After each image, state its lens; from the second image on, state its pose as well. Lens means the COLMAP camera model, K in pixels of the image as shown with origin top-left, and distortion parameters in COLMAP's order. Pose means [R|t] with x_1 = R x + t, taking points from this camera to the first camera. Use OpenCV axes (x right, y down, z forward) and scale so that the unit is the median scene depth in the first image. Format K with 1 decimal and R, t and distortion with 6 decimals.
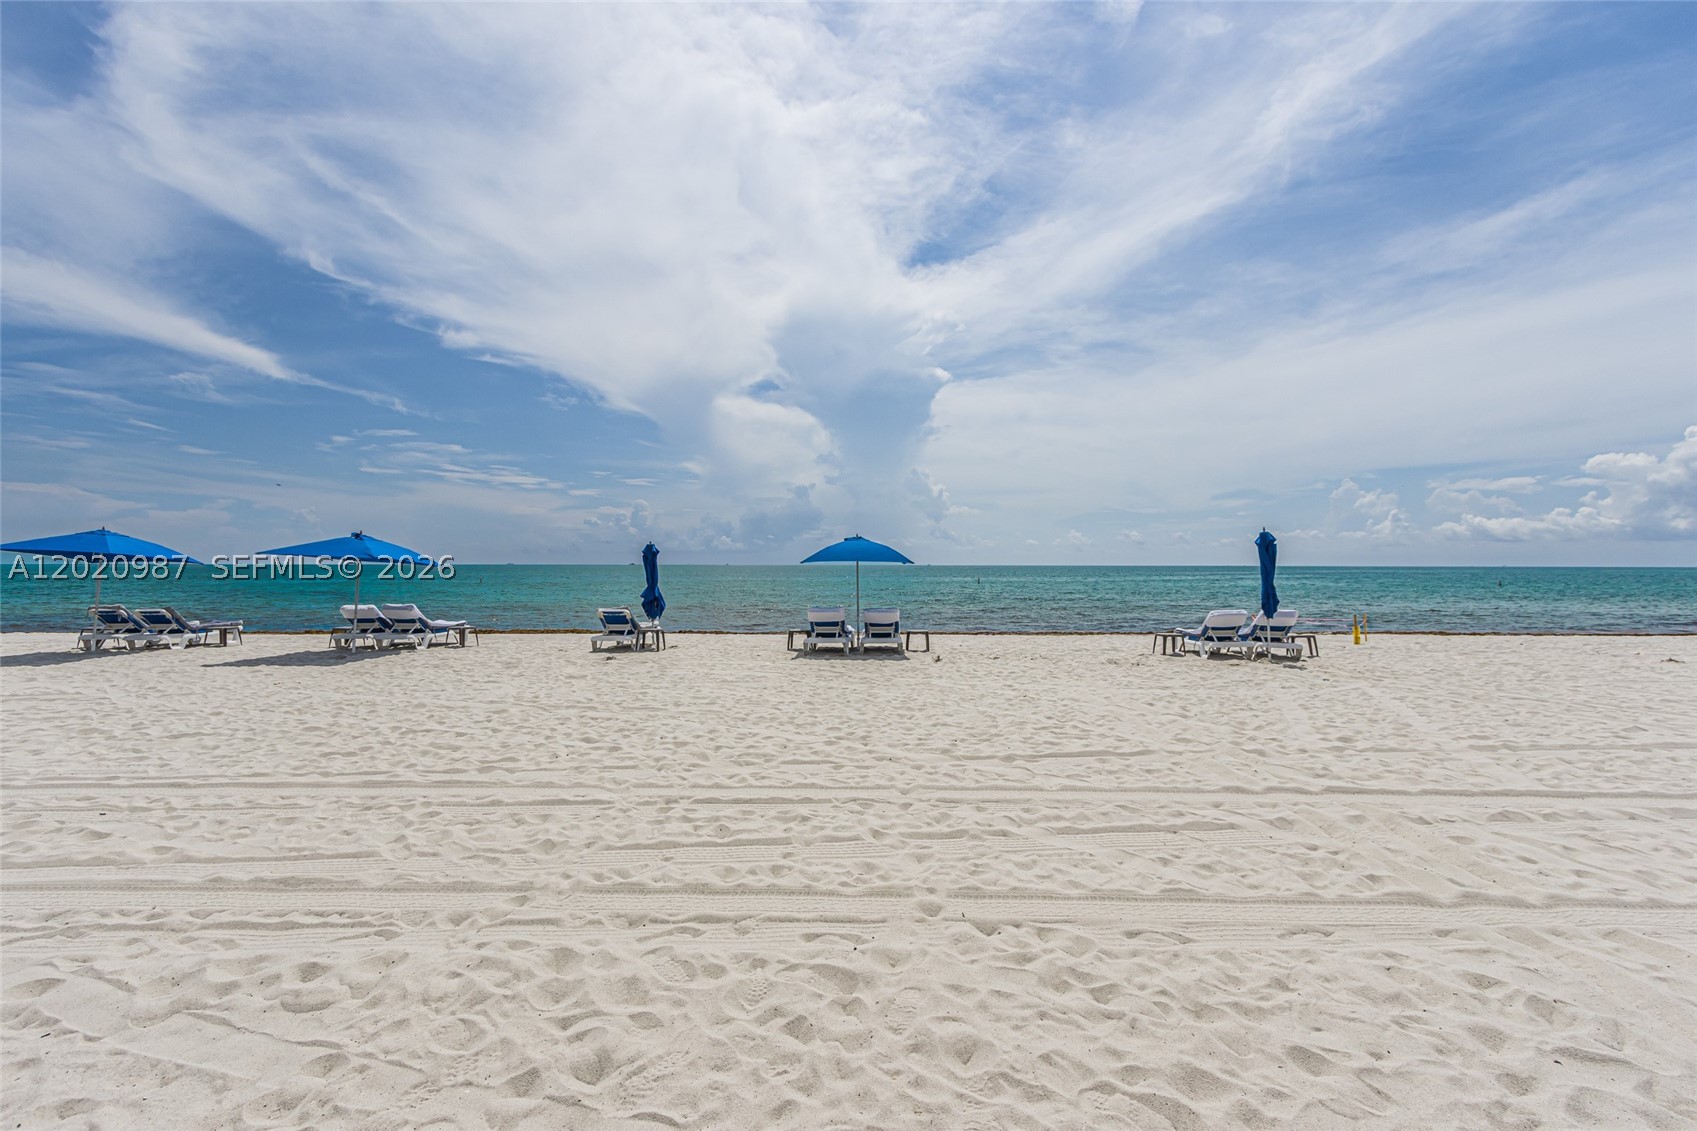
lens RADIAL K [[769.3, 0, 852.9], [0, 769.3, 552.8], [0, 0, 1]] dist [-0.000484, -0.000462]
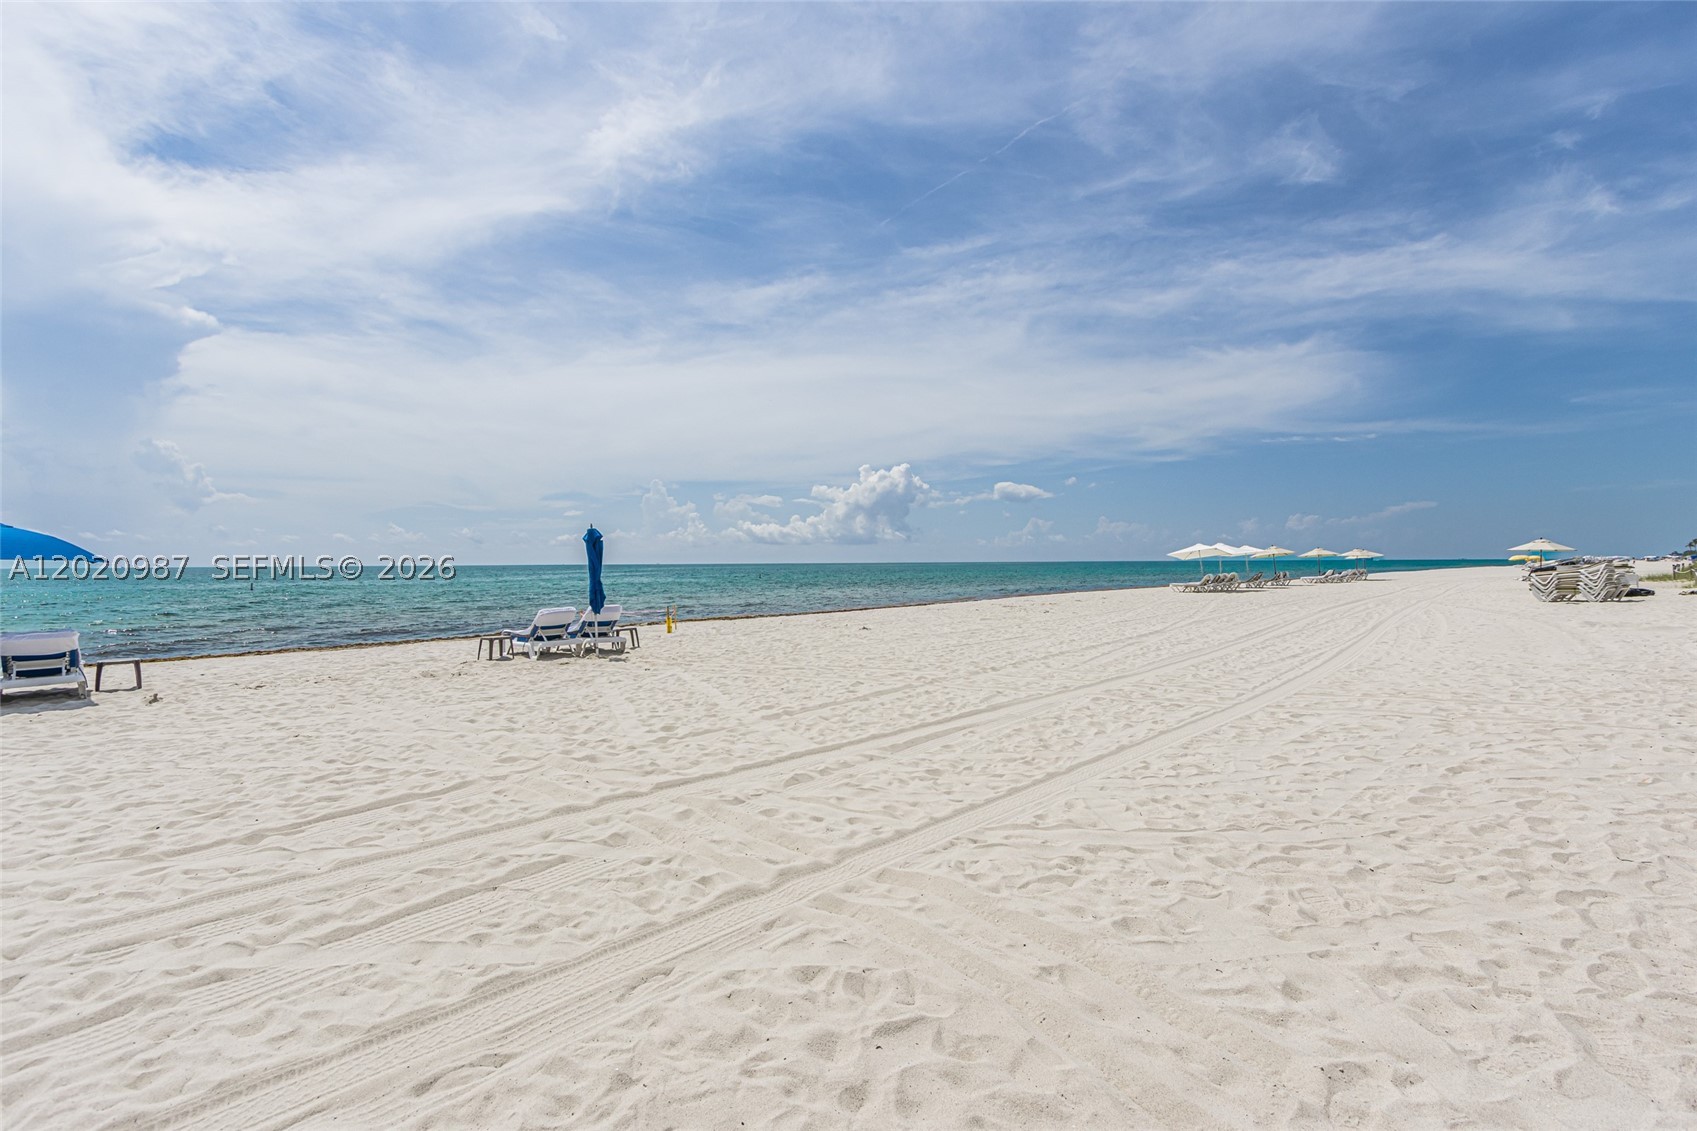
lens RADIAL K [[769.3, 0, 852.9], [0, 769.3, 552.8], [0, 0, 1]] dist [-0.000484, -0.000462]
pose [[0.681967, 0.003798, 0.731373, 0.063559], [-0.004212, 0.999990, -0.001265, 0.009638], [-0.731371, -0.002217, 0.681976, 0.134140]]
